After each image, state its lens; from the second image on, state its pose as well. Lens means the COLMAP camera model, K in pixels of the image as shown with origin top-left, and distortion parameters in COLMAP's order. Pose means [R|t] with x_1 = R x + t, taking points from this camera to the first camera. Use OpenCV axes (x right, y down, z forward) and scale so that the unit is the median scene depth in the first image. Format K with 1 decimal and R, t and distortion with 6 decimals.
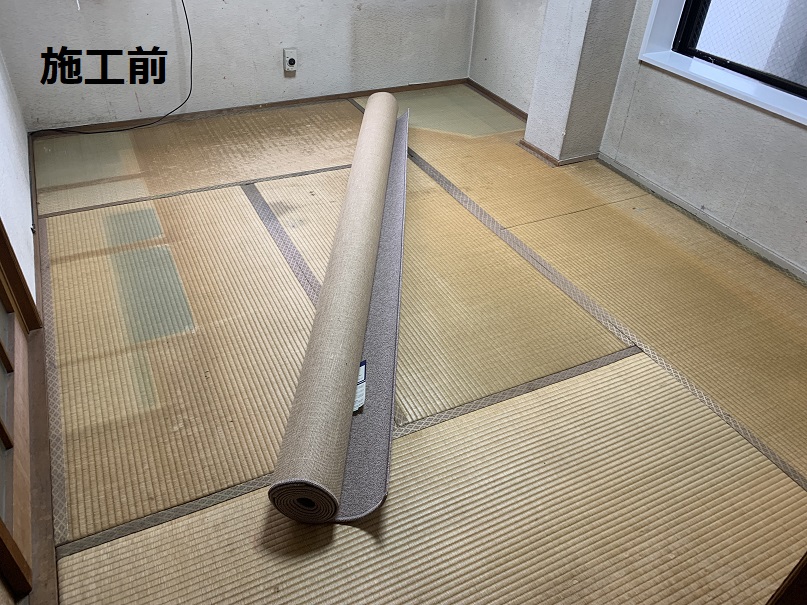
lens RADIAL K [[625.2, 0, 397.4], [0, 625.2, 298.6], [0, 0, 1]] dist [0.027969, -0.027194]
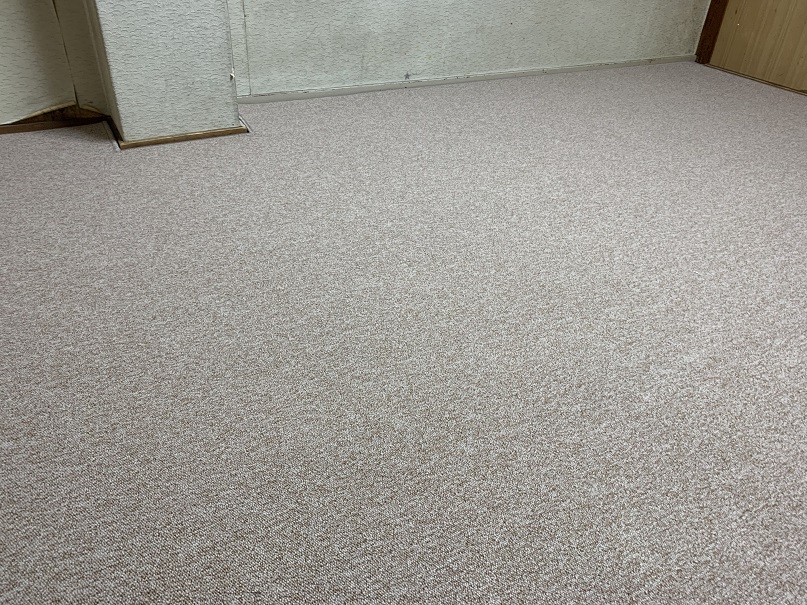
lens RADIAL K [[625.2, 0, 411.3], [0, 625.2, 300.5], [0, 0, 1]] dist [0.027969, -0.027194]
pose [[-0.054678, -0.590960, 0.804846, -0.303413], [0.551434, 0.654111, 0.517745, -0.339979], [-0.832425, 0.472128, 0.290110, 0.825354]]
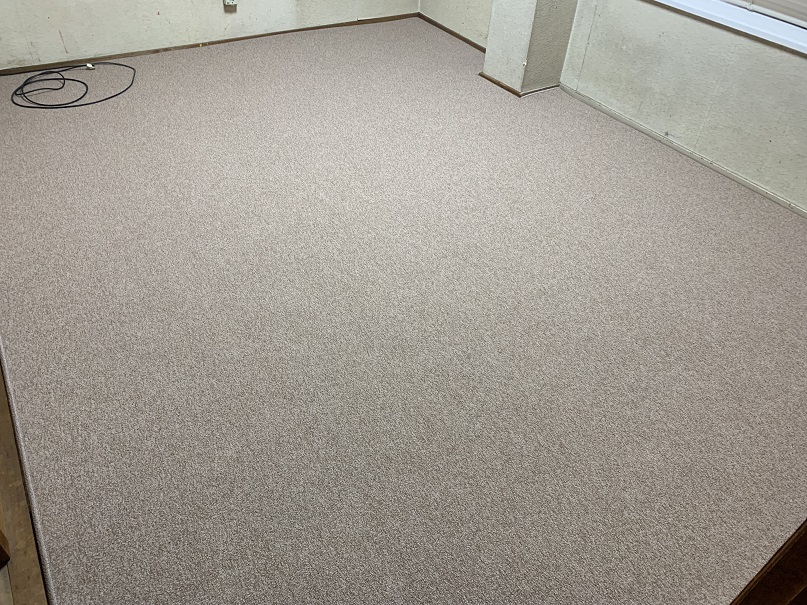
lens RADIAL K [[625.2, 0, 403.1], [0, 625.2, 302.9], [0, 0, 1]] dist [0.027969, -0.027194]
pose [[0.994272, -0.059853, 0.088552, -0.030838], [0.053314, 0.995798, 0.074454, 0.023322], [-0.092636, -0.069306, 0.993285, 0.028299]]
